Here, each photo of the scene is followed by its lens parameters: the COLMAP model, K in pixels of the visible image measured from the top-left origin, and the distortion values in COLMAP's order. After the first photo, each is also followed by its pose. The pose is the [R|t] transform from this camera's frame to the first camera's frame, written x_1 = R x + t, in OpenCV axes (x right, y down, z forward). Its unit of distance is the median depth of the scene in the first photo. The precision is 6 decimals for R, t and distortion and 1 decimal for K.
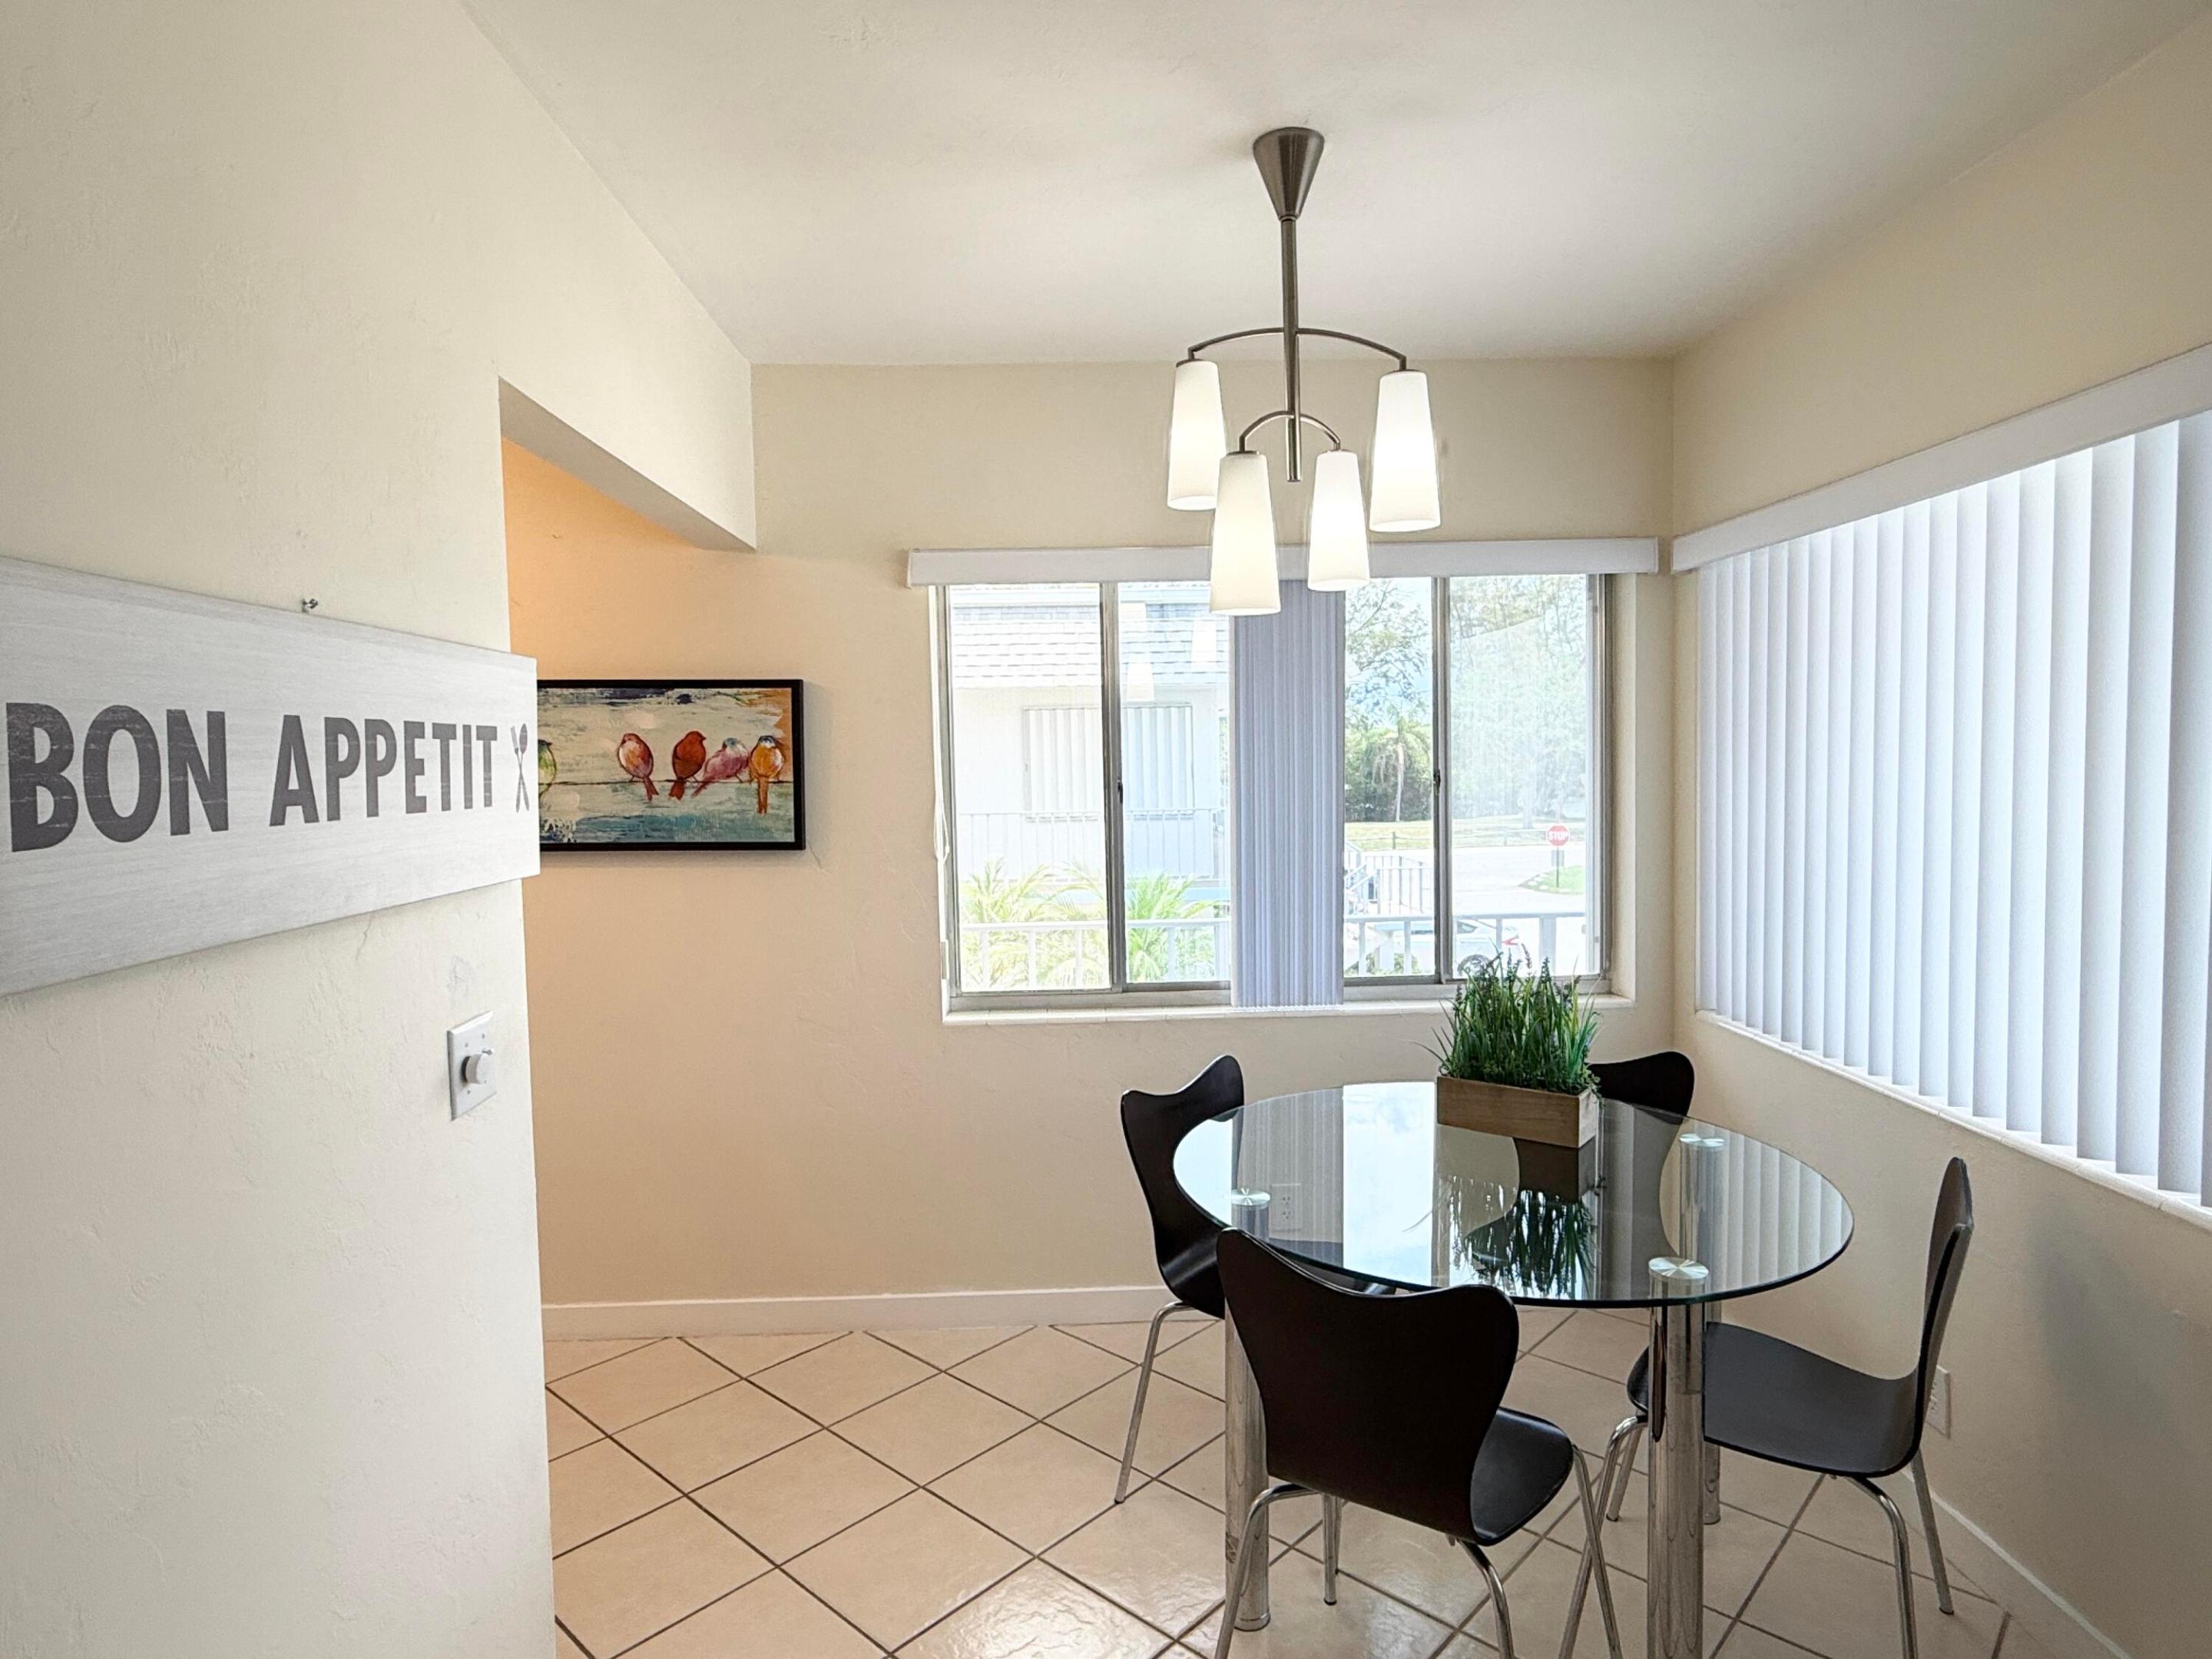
lens RADIAL K [[1238.1, 0, 1108.2], [0, 1238.1, 824.5], [0, 0, 1]] dist [-0.005164, 0.001222]
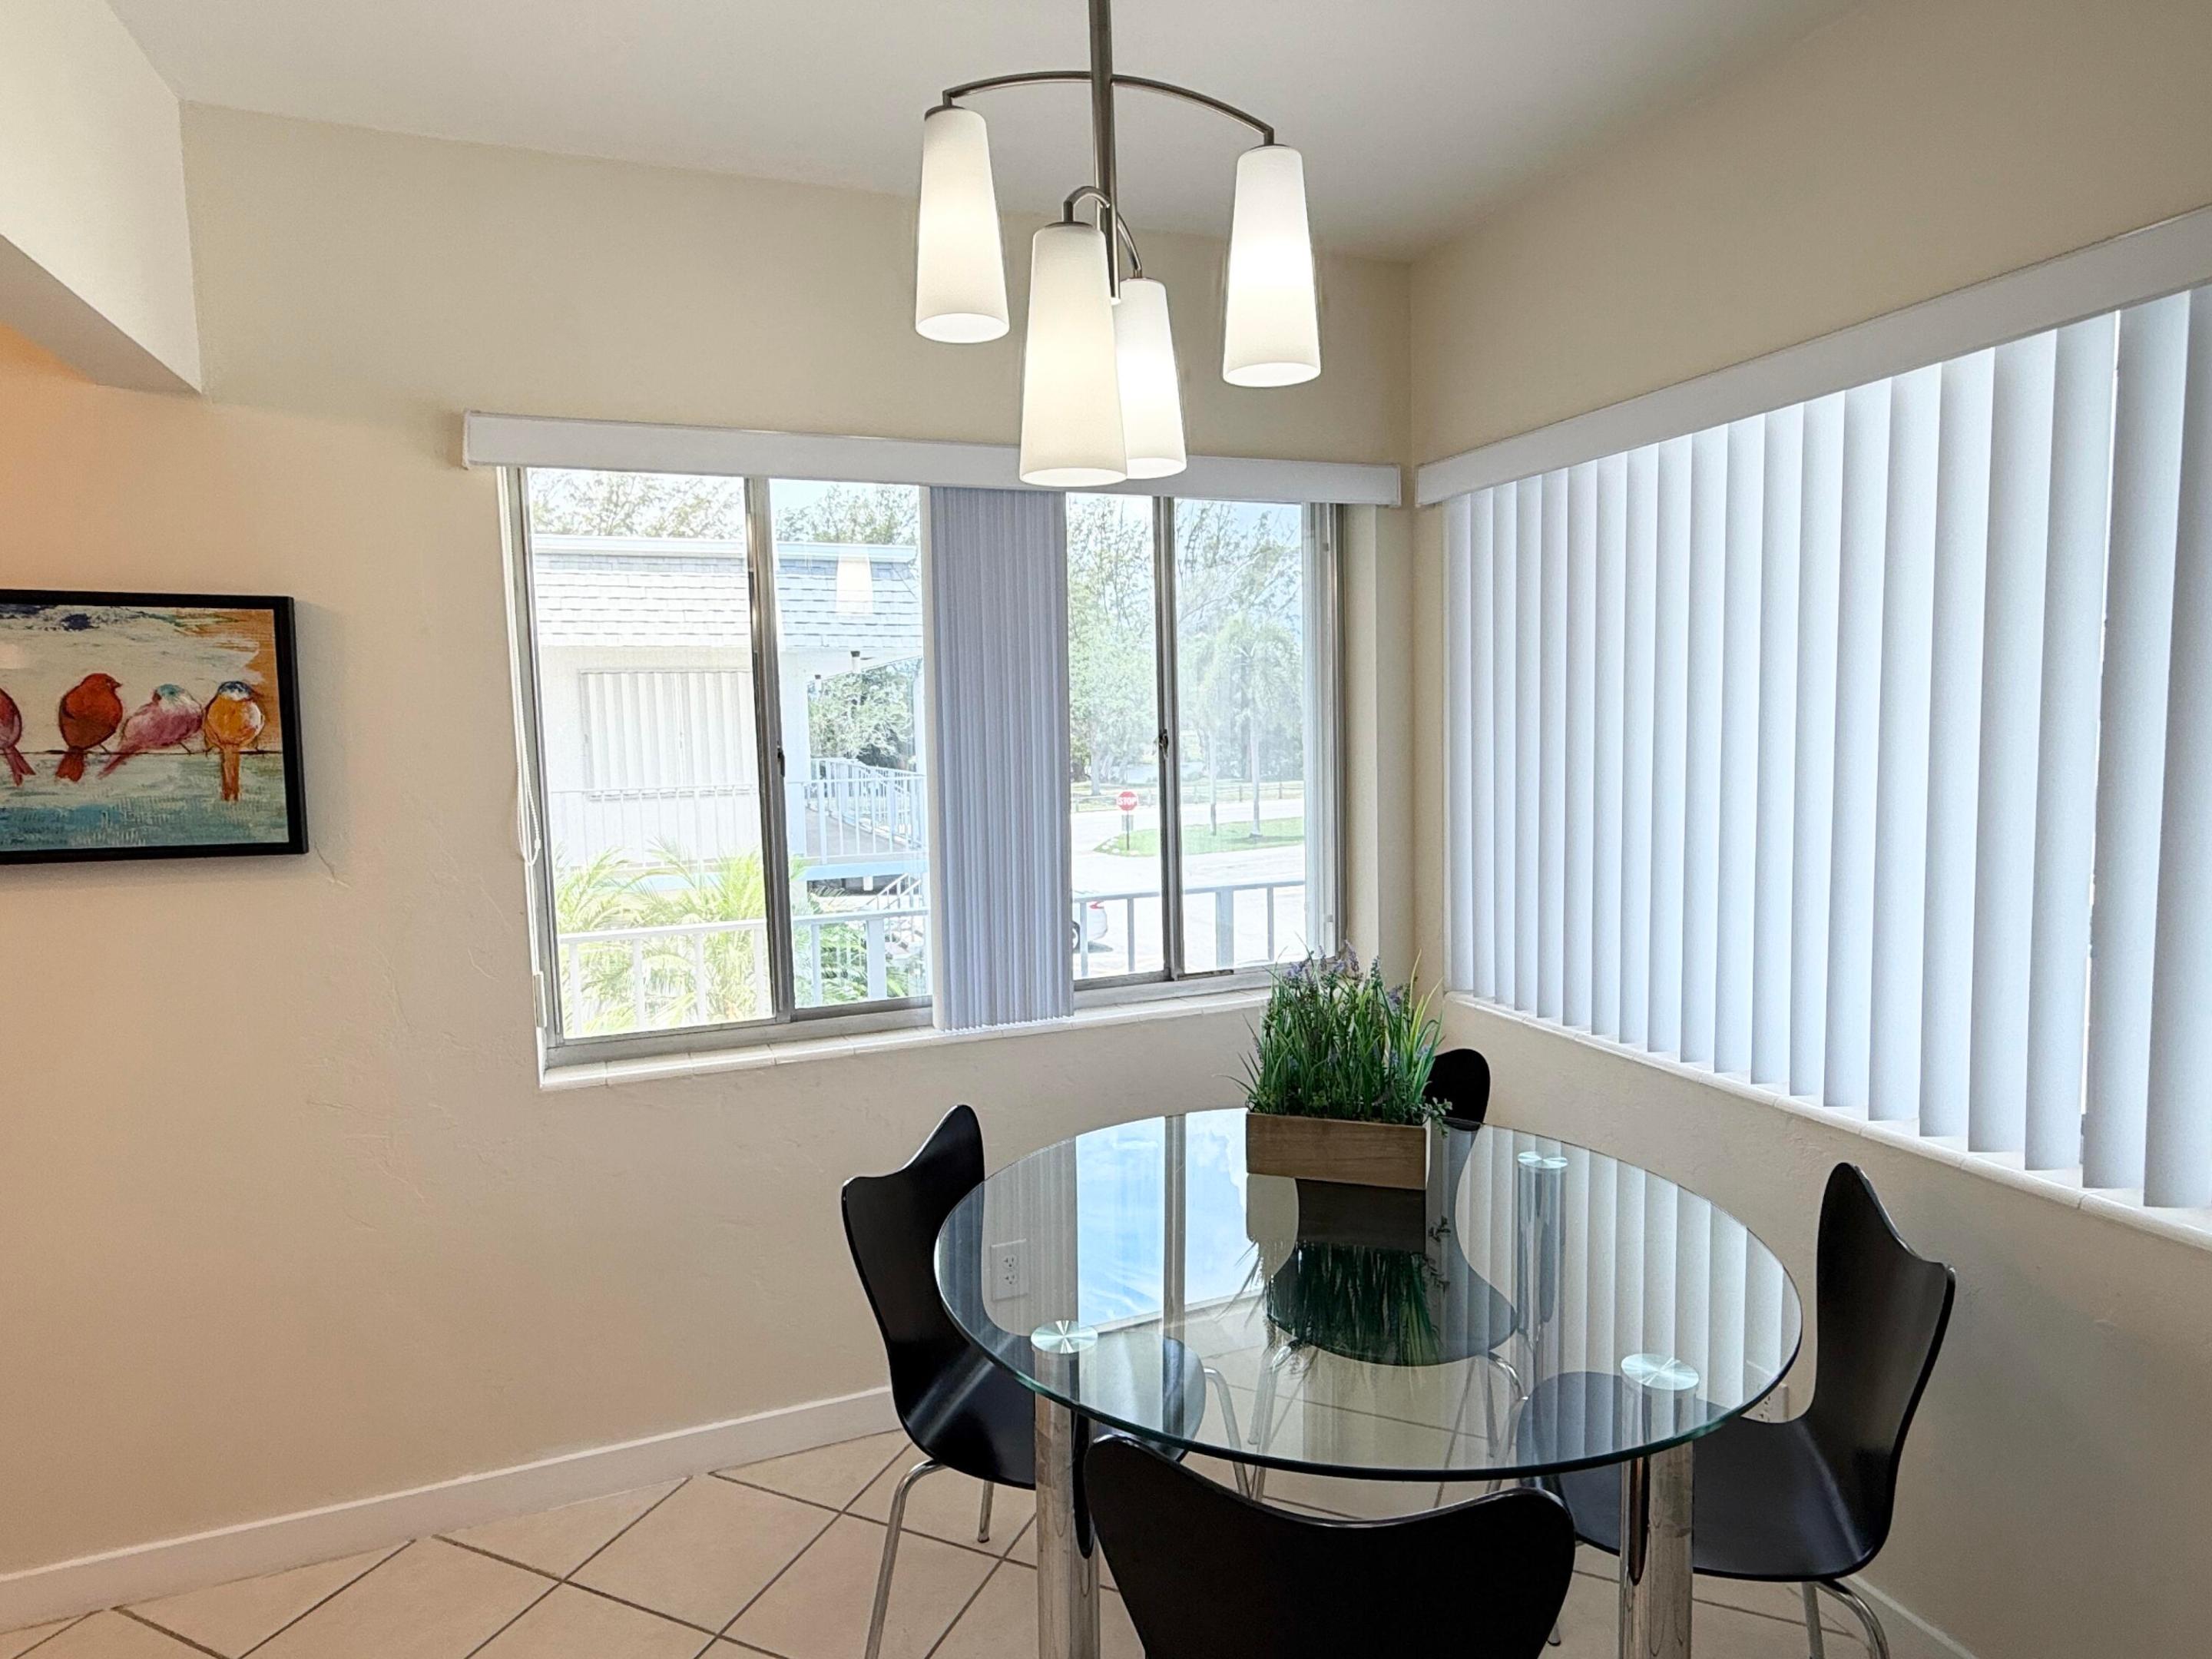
lens RADIAL K [[1238.1, 0, 1101.6], [0, 1238.1, 827.7], [0, 0, 1]] dist [-0.005164, 0.001222]
pose [[0.943942, -0.031201, 0.328635, -0.059494], [0.022660, 0.999299, 0.029787, -0.003503], [-0.329334, -0.020670, 0.943987, 0.230955]]
